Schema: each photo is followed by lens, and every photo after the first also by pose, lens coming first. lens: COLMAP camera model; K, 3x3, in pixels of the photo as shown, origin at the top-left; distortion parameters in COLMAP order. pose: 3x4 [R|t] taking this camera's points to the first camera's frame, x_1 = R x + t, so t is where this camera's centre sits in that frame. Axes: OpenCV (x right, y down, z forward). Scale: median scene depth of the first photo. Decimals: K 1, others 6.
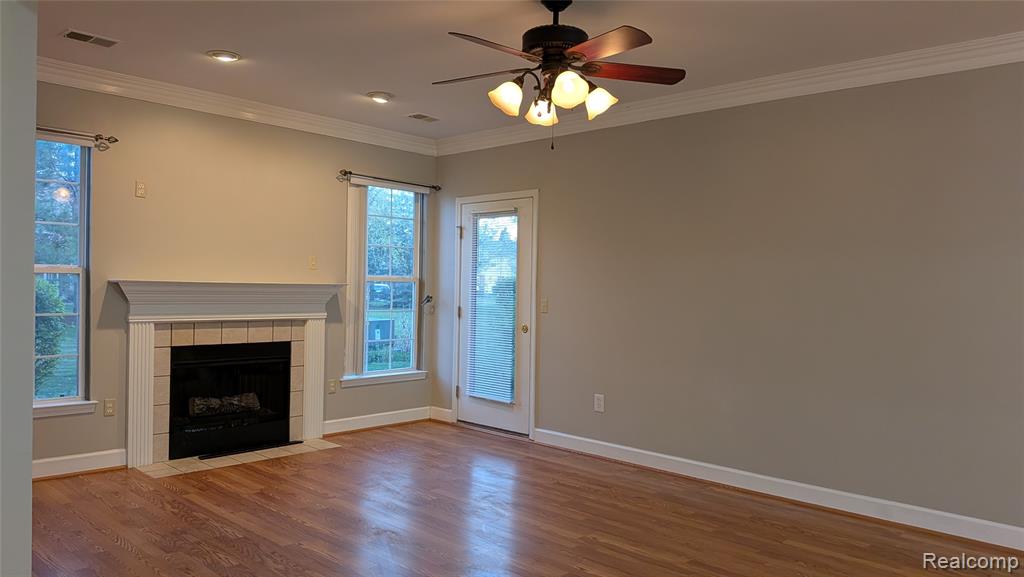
lens RADIAL K [[725.0, 0, 517.9], [0, 725.0, 294.2], [0, 0, 1]] dist [0.085514, -0.141701]
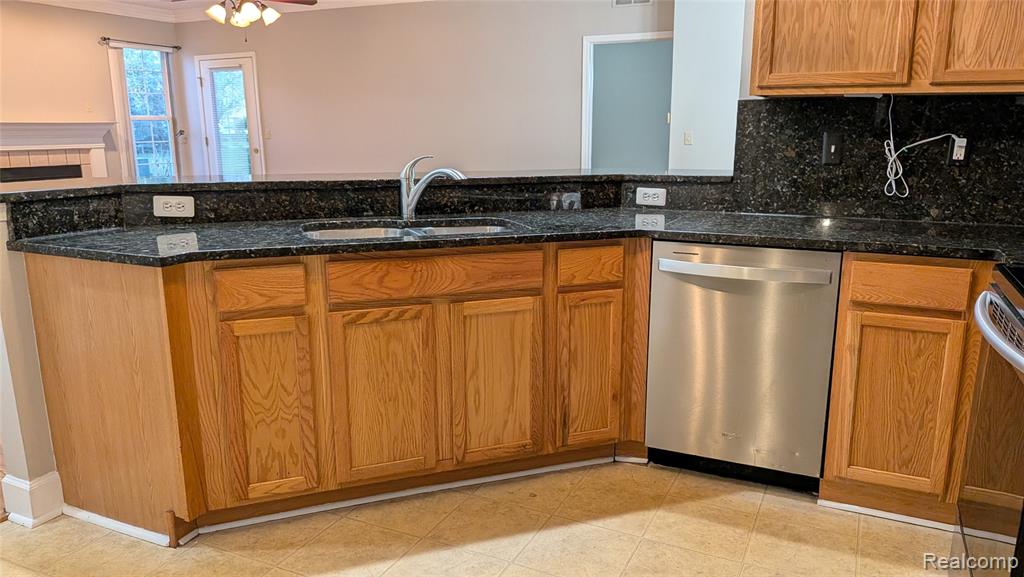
lens RADIAL K [[725.0, 0, 517.9], [0, 725.0, 294.2], [0, 0, 1]] dist [0.085514, -0.141701]
pose [[0.952638, -0.091983, 0.289863, 0.060222], [0.028416, 0.975914, 0.216298, 0.026137], [-0.302777, -0.197817, 0.932306, -0.626777]]
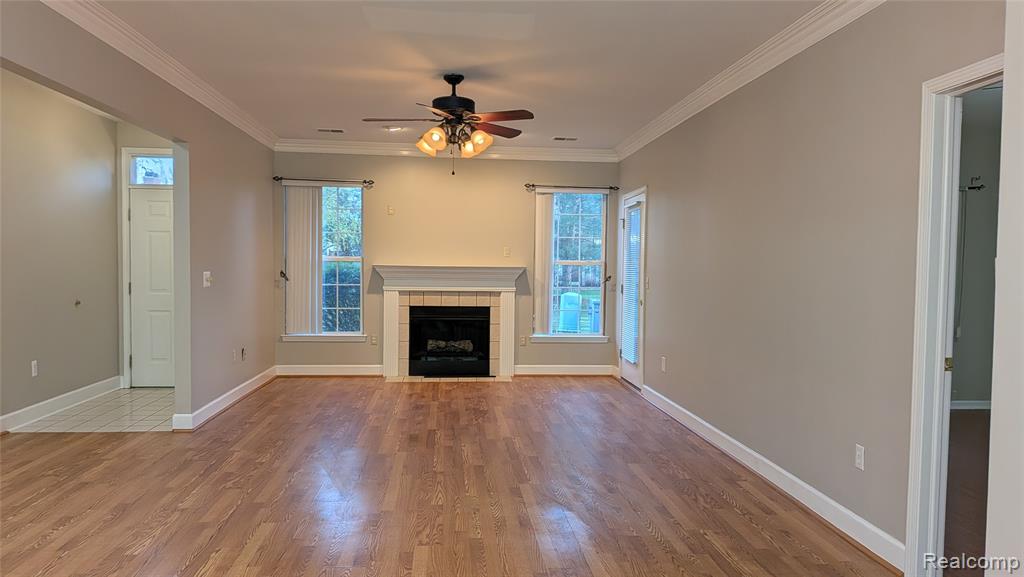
lens RADIAL K [[725.0, 0, 517.9], [0, 725.0, 294.2], [0, 0, 1]] dist [0.085514, -0.141701]
pose [[0.752711, 0.013702, -0.658208, 0.668007], [-0.004838, 0.999872, 0.015282, 0.017531], [0.658333, -0.008319, 0.752681, -0.042987]]
